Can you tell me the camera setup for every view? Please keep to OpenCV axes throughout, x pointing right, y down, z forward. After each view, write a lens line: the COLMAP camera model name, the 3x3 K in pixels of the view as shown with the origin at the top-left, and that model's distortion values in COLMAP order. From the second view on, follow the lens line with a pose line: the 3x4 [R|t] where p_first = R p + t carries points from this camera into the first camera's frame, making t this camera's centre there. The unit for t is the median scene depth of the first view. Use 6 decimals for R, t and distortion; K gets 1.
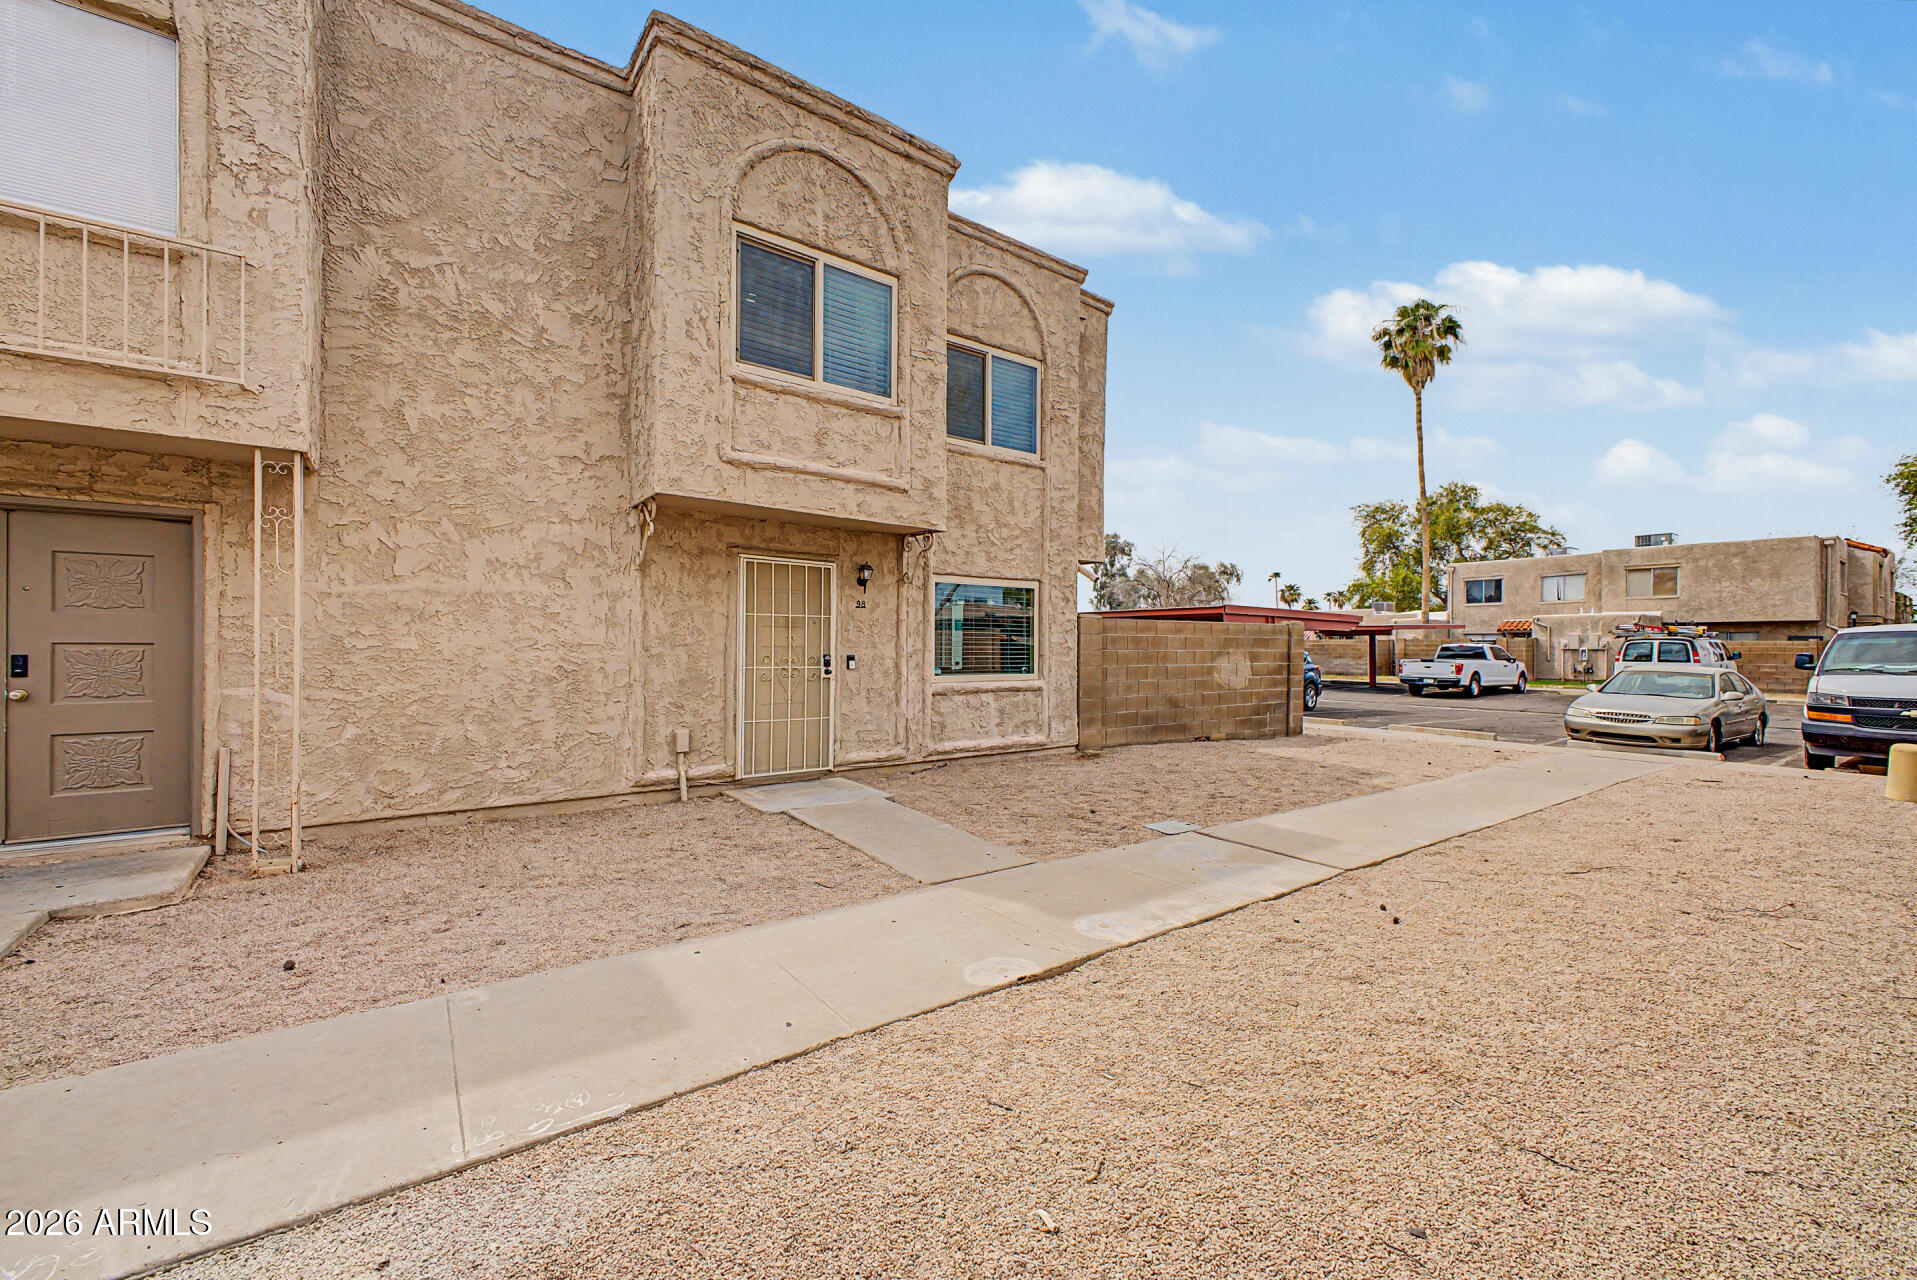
lens RADIAL K [[759.8, 0, 956.9], [0, 759.8, 640.6], [0, 0, 1]] dist [0.010667, -0.000057]
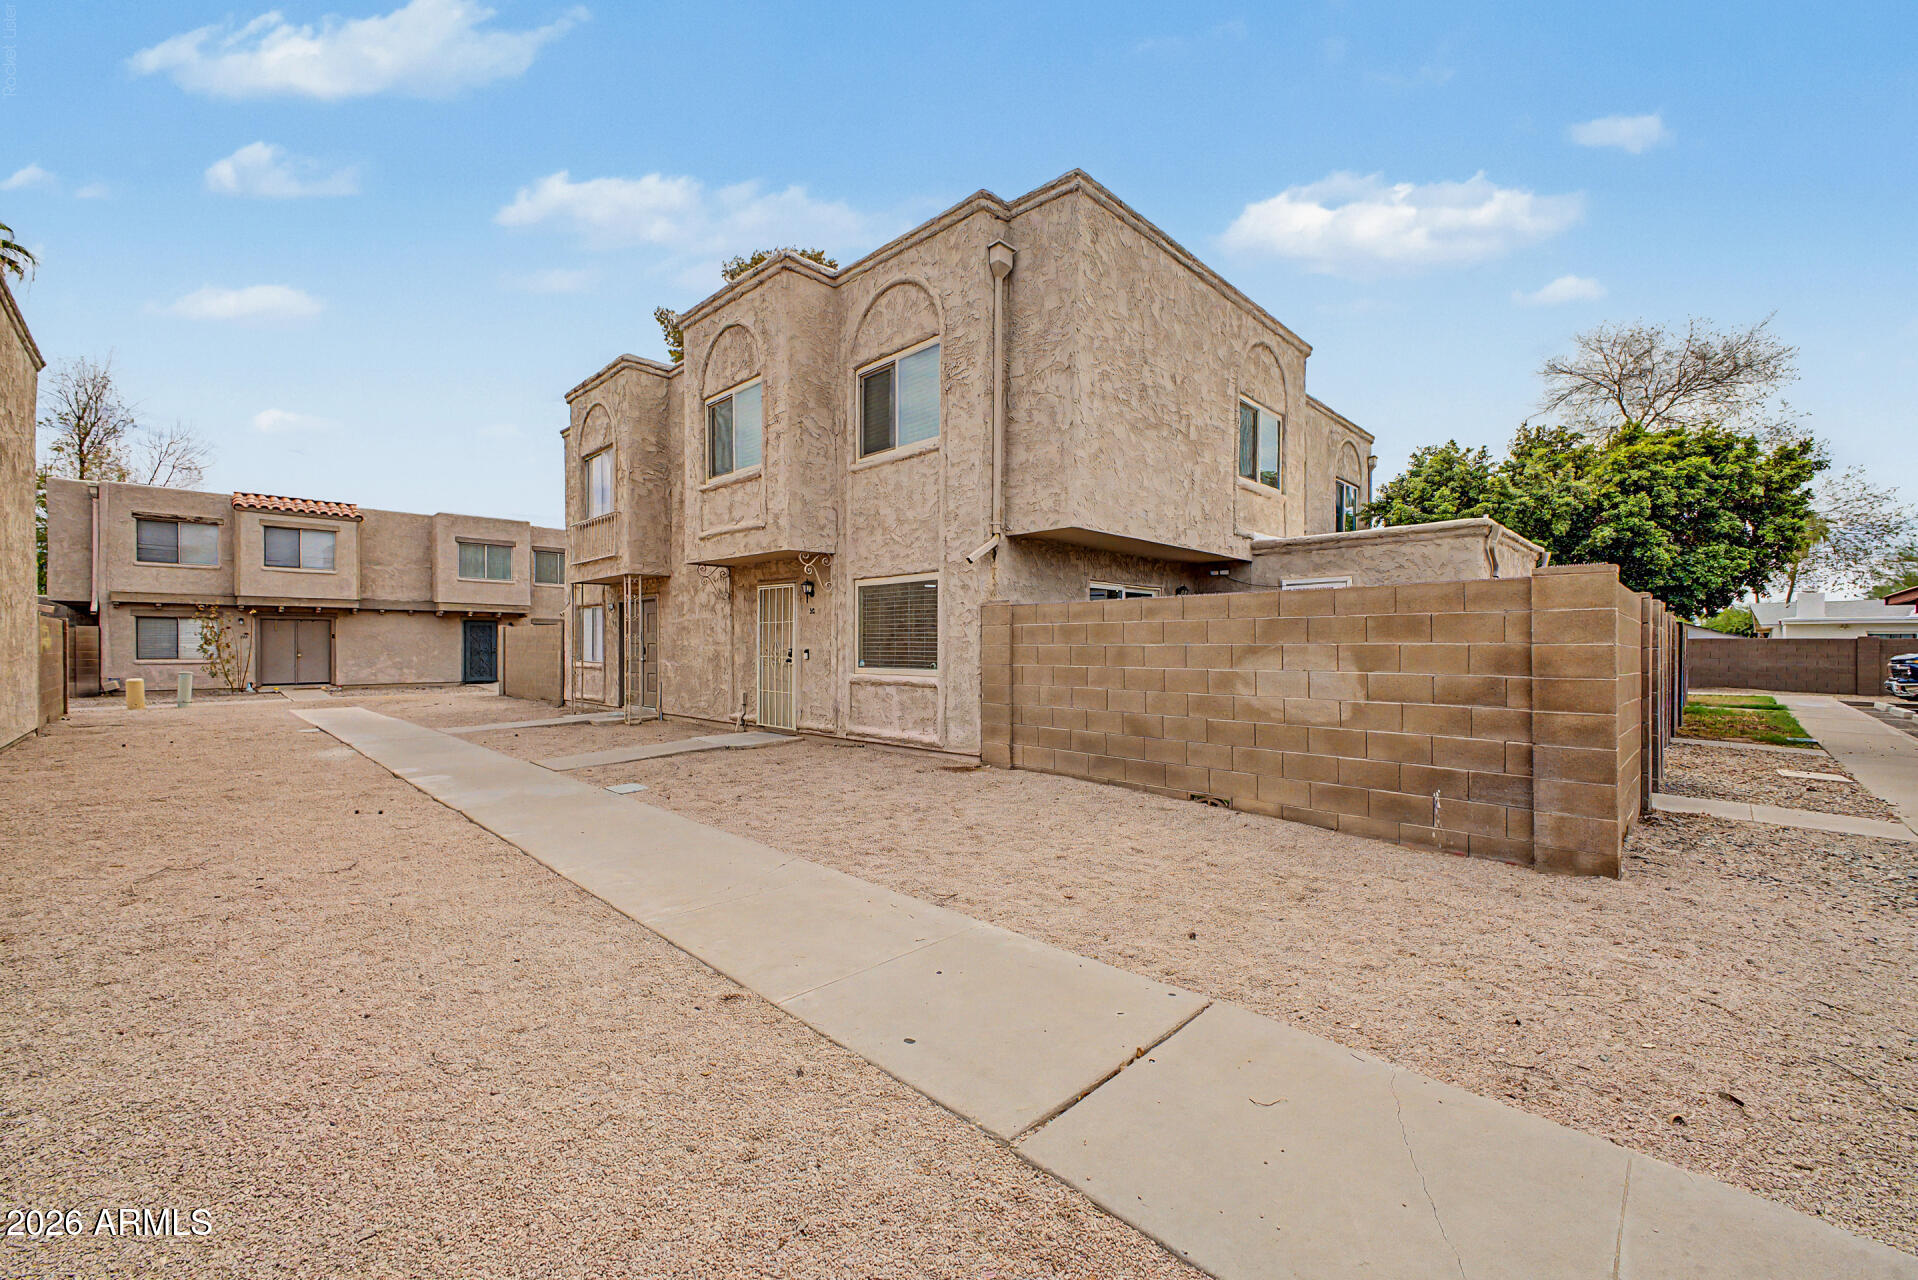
lens RADIAL K [[760.2, 0, 958.9], [0, 760.2, 647.0], [0, 0, 1]] dist [0.010667, -0.000057]
pose [[0.158705, -0.007102, -0.987300, 1.024265], [0.004749, 0.999968, -0.006430, 0.021037], [0.987315, -0.003668, 0.158734, 0.868469]]
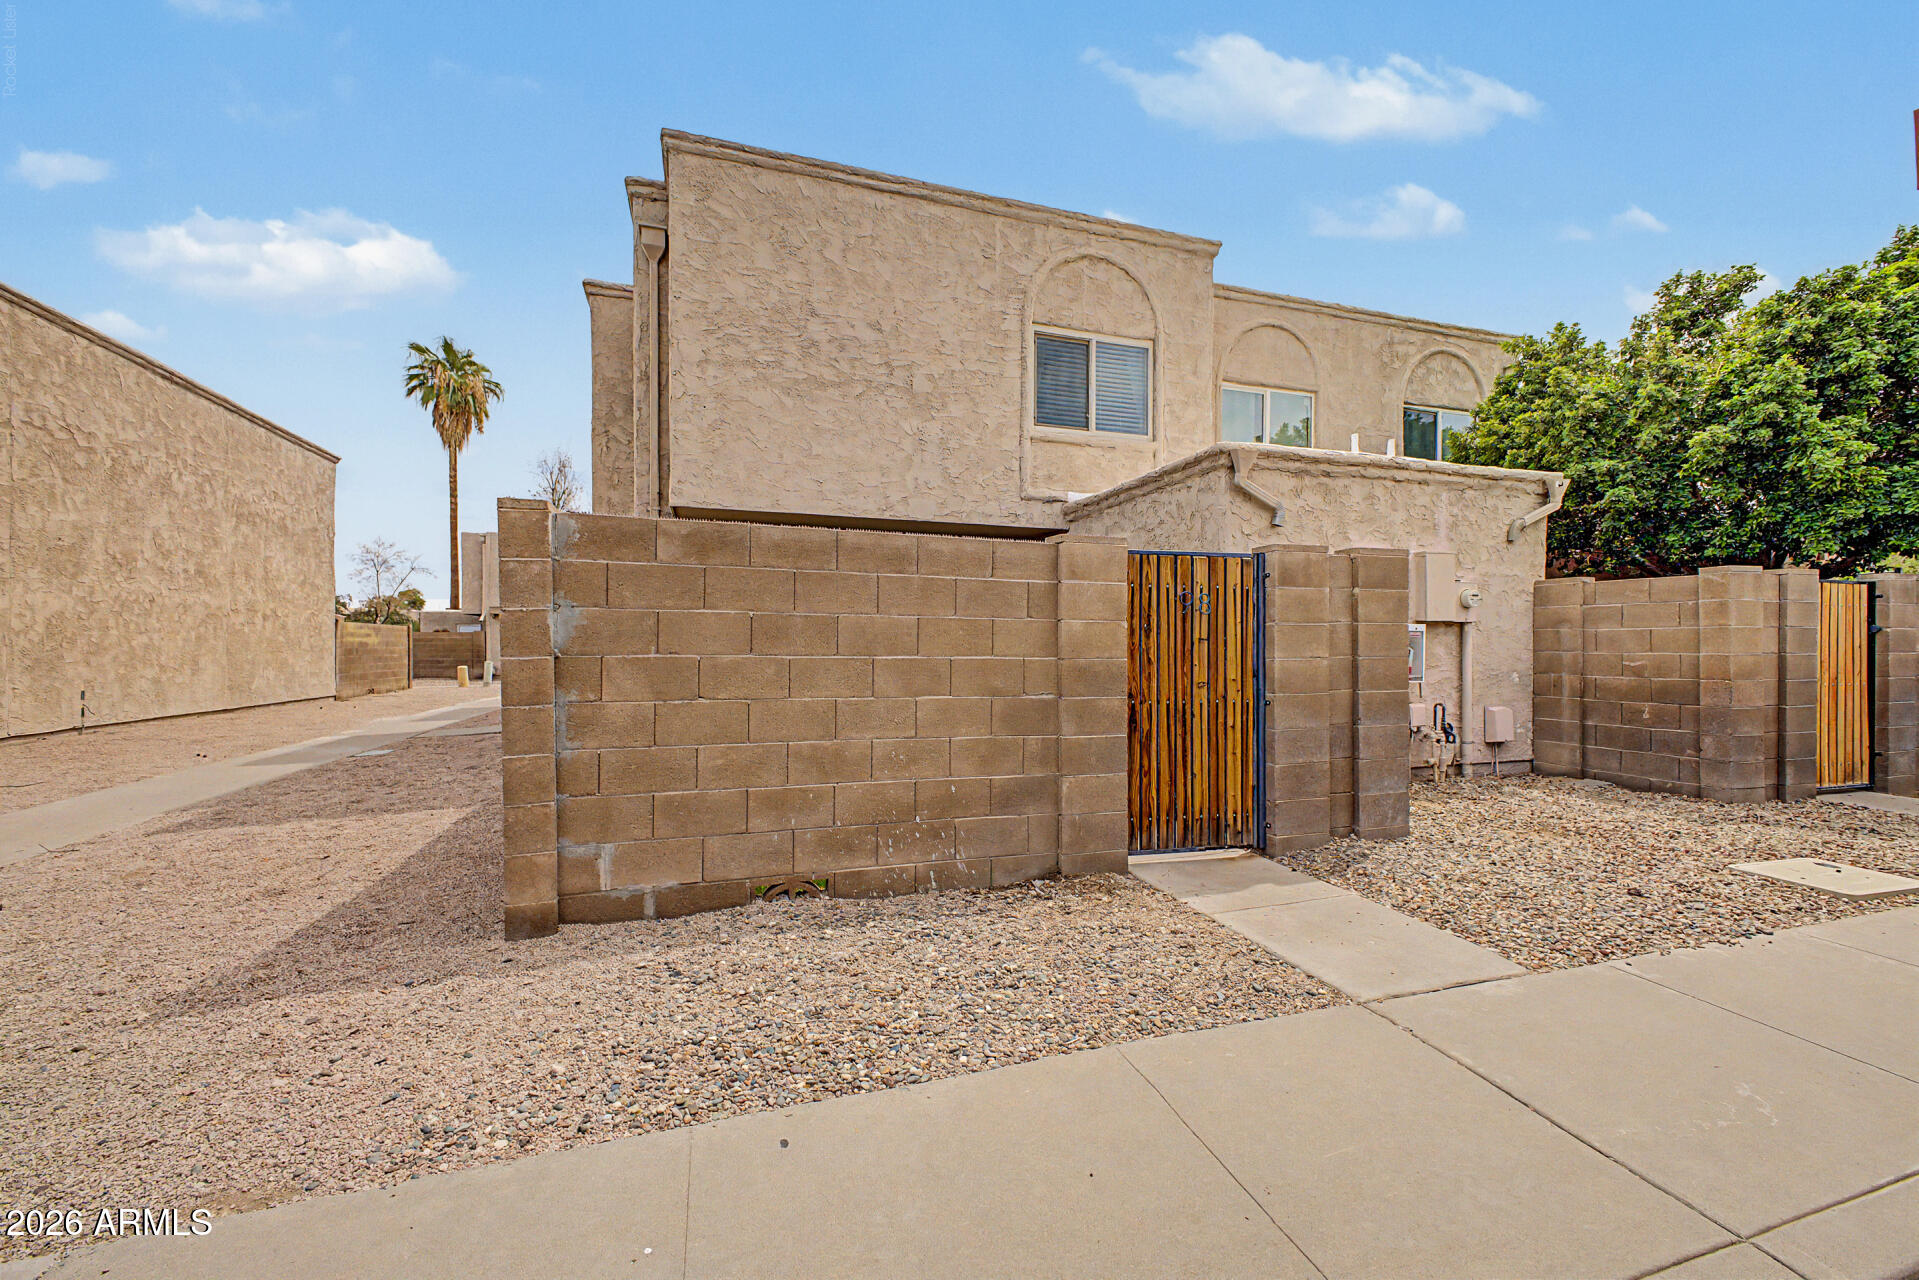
lens RADIAL K [[760.6, 0, 966.7], [0, 760.6, 647.0], [0, 0, 1]] dist [0.010667, -0.000057]
pose [[-0.310142, -0.007535, -0.950661, 0.881649], [0.003192, 0.999955, -0.008967, 0.038908], [0.950685, -0.005815, -0.310104, 1.655487]]
